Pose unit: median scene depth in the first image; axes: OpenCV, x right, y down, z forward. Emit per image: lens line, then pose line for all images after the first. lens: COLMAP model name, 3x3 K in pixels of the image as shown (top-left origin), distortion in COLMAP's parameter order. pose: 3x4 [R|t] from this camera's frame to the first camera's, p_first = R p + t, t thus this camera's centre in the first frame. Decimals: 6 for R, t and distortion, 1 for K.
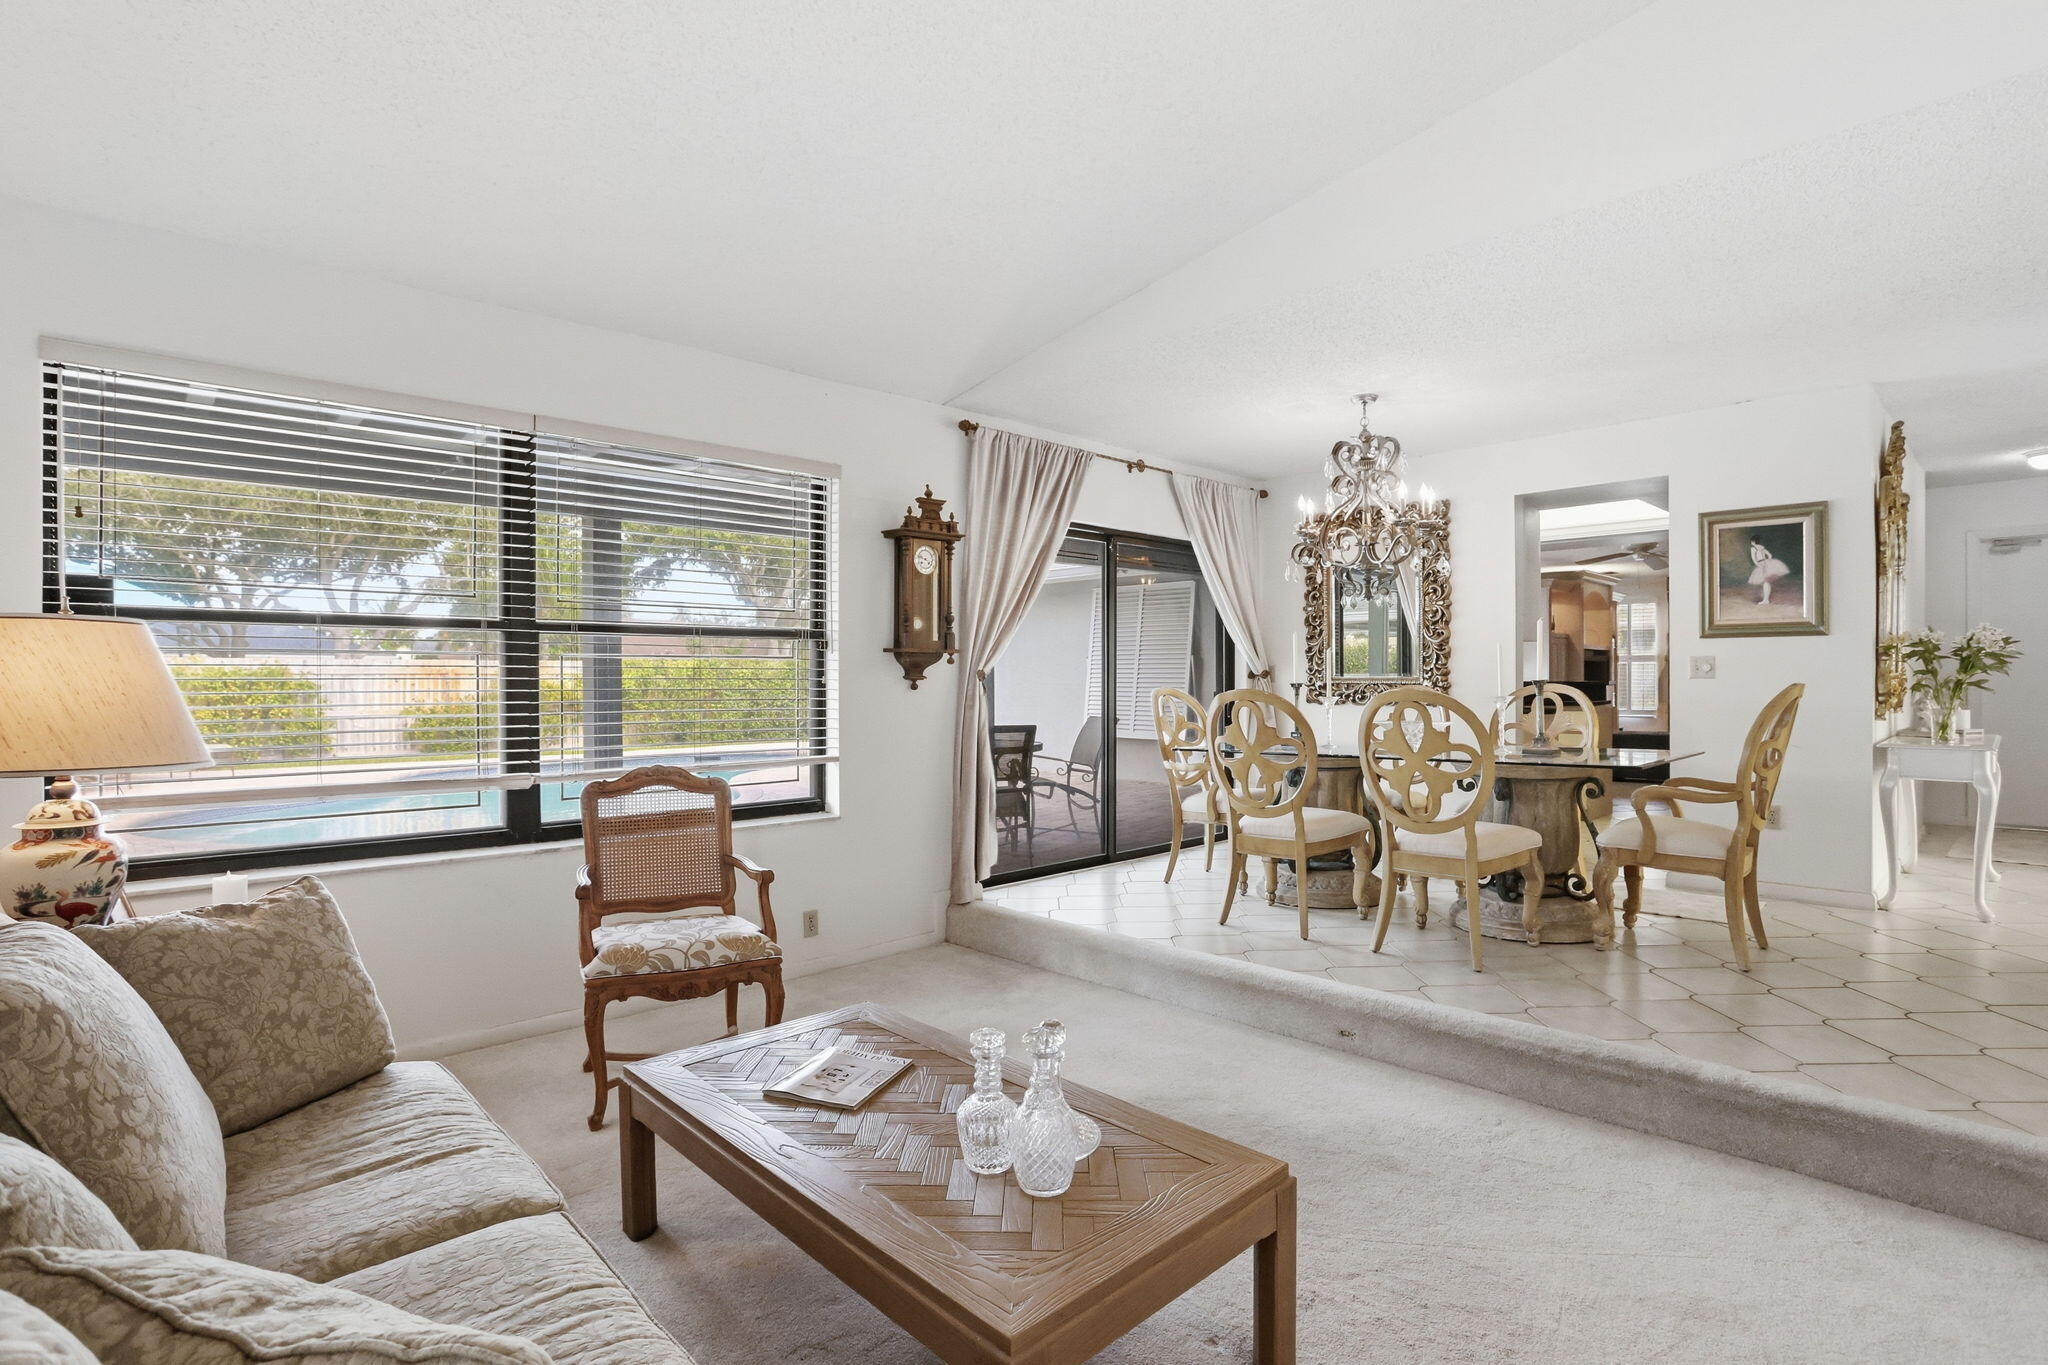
lens RADIAL K [[1011.7, 0, 1024.0], [0, 1011.7, 682.5], [0, 0, 1]] dist [-0.068901, 0.026915]
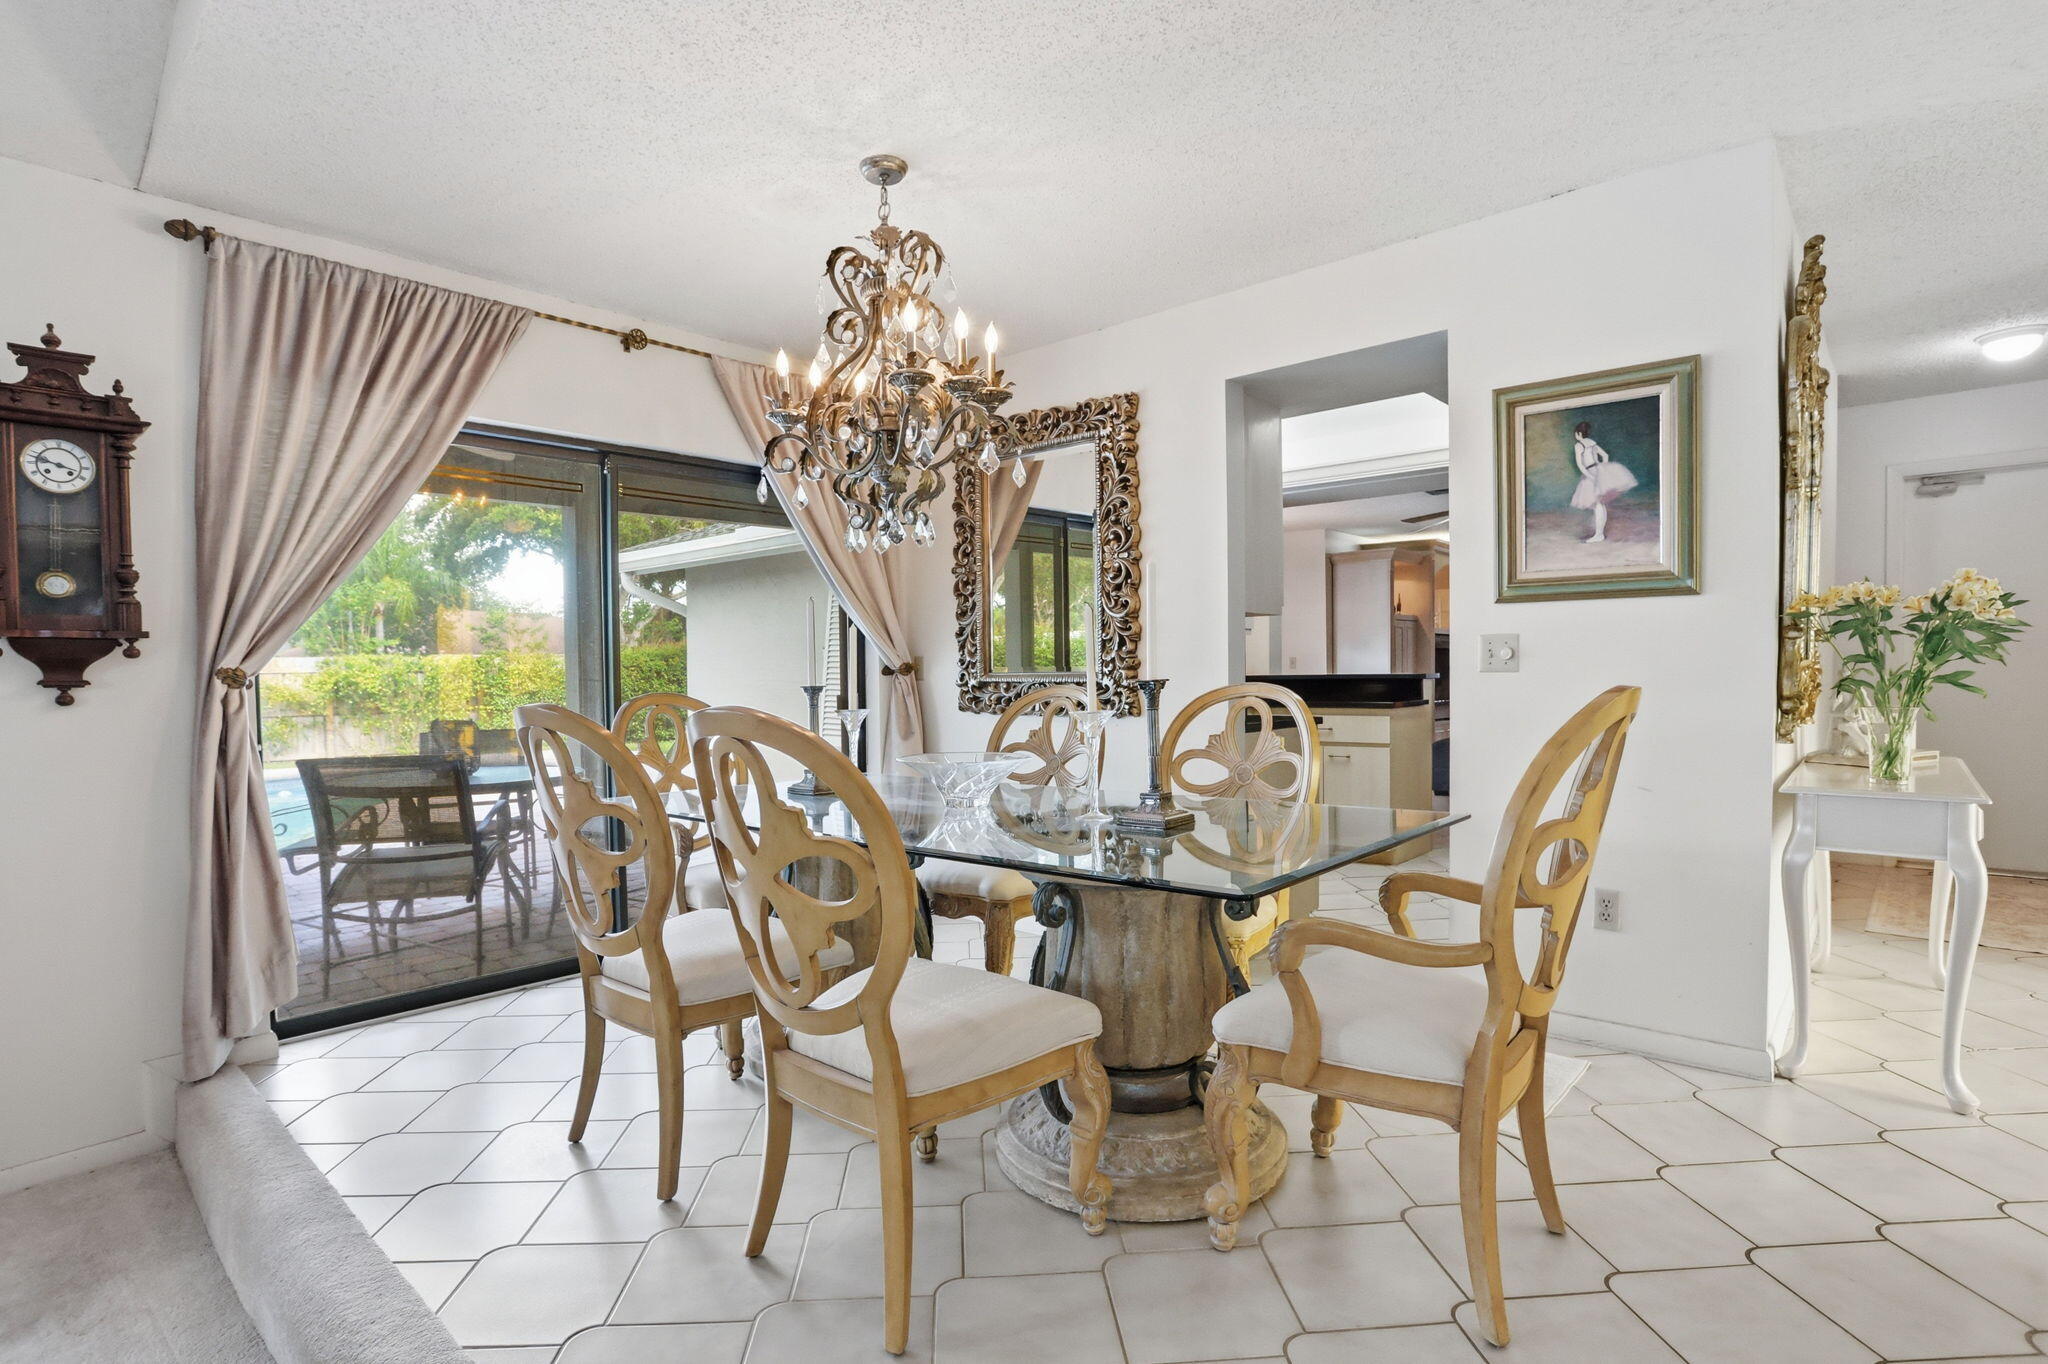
lens RADIAL K [[1006.4, 0, 1024.2], [0, 1006.4, 705.6], [0, 0, 1]] dist [-0.070547, 0.023796]
pose [[0.997270, -0.011041, 0.073018, 0.377686], [0.008867, 0.999510, 0.030031, -0.004298], [-0.073313, -0.029302, 0.996878, 0.447520]]
